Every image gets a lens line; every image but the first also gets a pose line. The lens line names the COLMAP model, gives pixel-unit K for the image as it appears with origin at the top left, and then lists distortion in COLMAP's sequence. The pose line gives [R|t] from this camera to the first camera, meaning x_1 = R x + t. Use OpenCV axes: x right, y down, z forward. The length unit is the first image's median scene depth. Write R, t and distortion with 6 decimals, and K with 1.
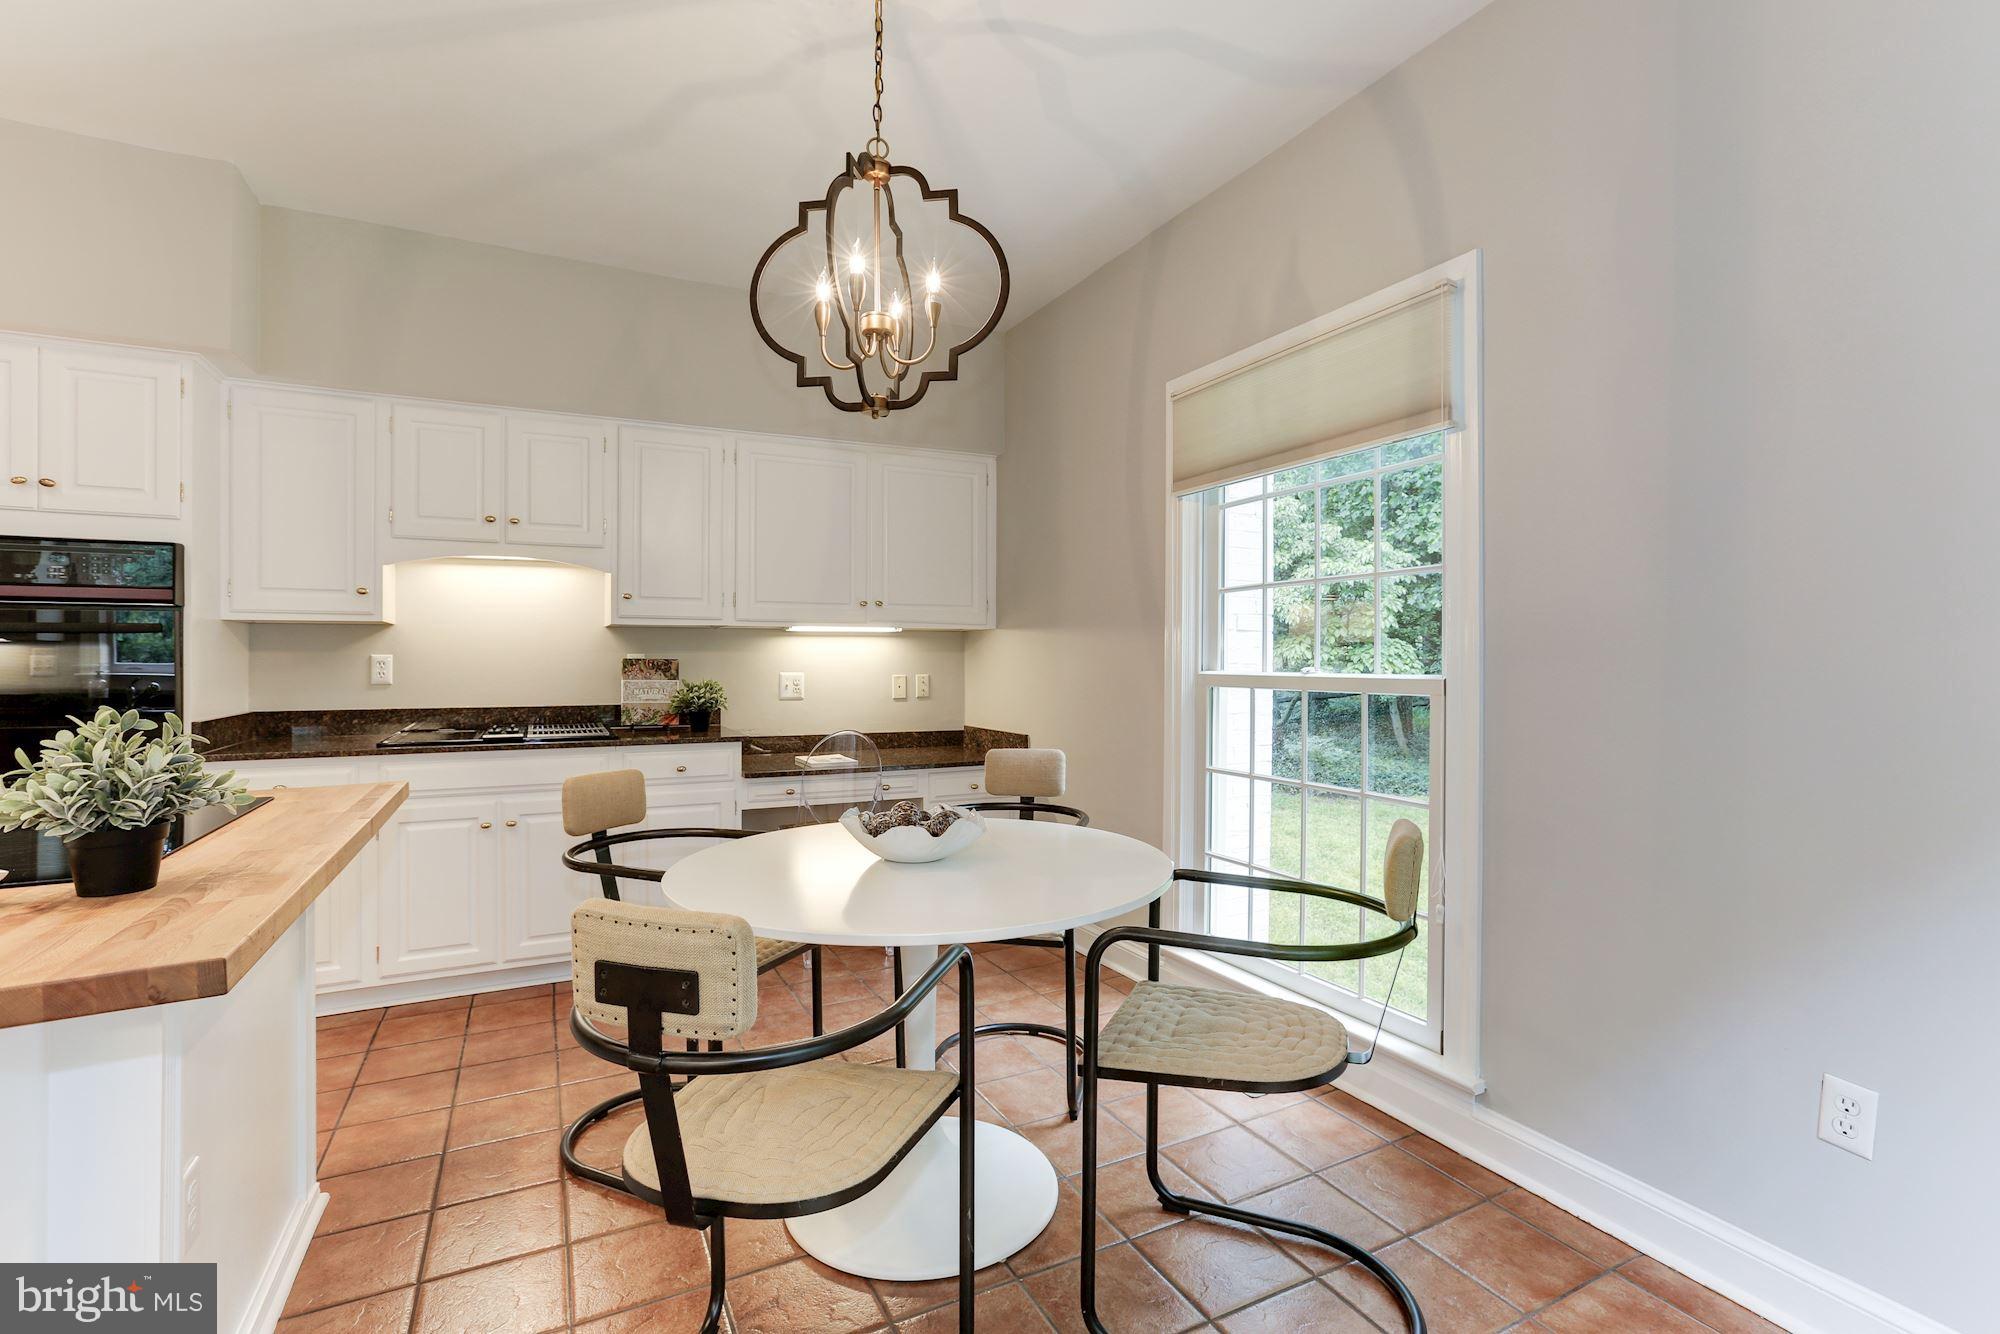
lens RADIAL K [[892.0, 0, 1000.0], [0, 892.0, 667.0], [0, 0, 1]] dist [-0.001381, -0.000021]
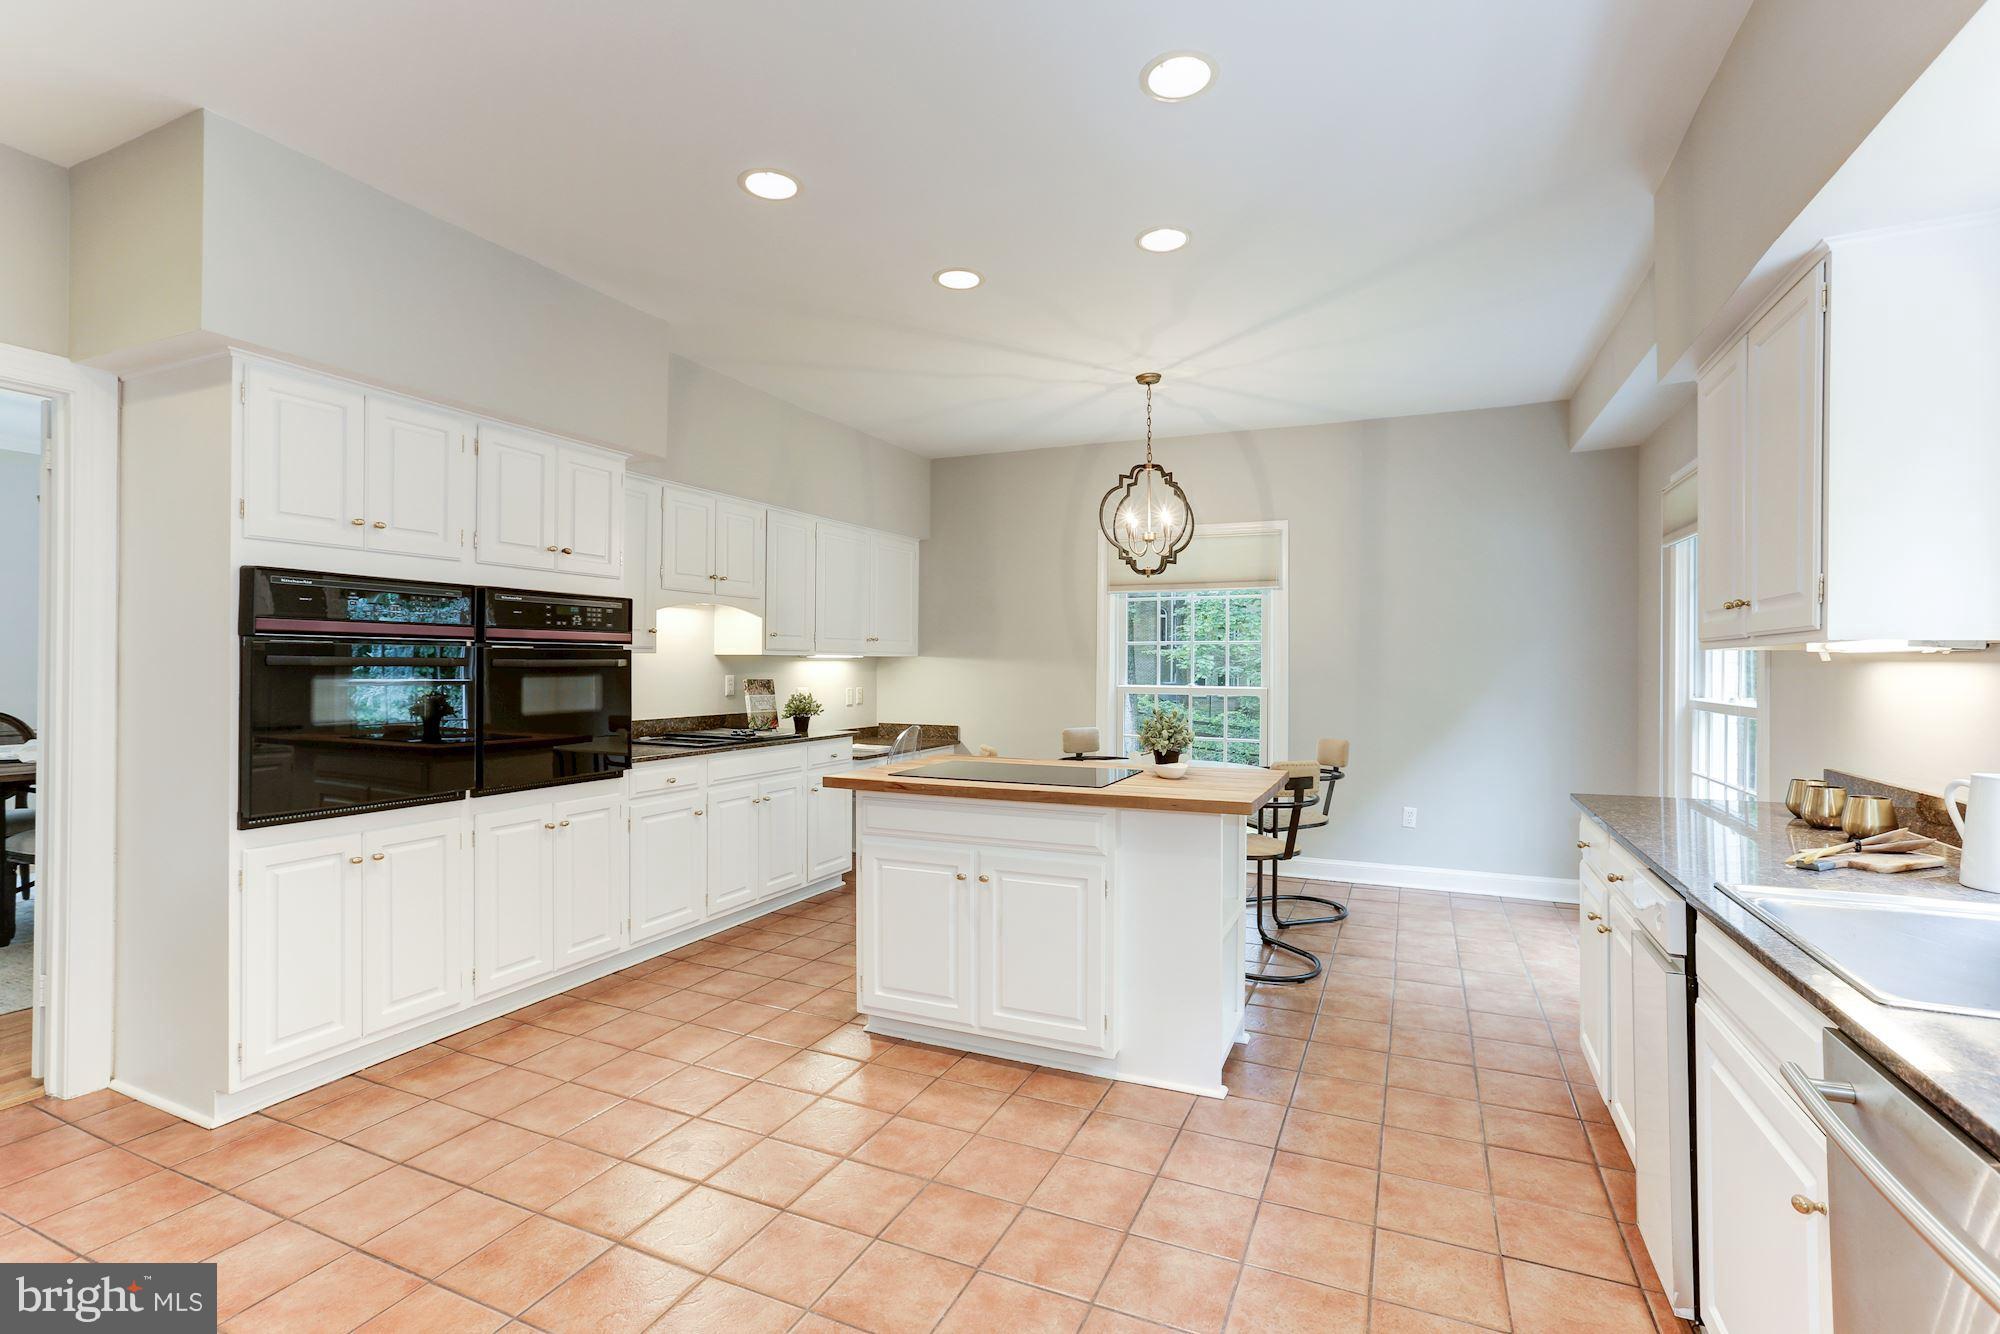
lens RADIAL K [[918.4, 0, 1000.0], [0, 918.4, 667.0], [0, 0, 1]] dist [-0.030153, 0.000246]
pose [[0.784159, 0.002776, 0.620553, -1.333131], [0.001185, 0.999981, -0.005971, -0.026430], [-0.620559, 0.005417, 0.784141, -0.415692]]
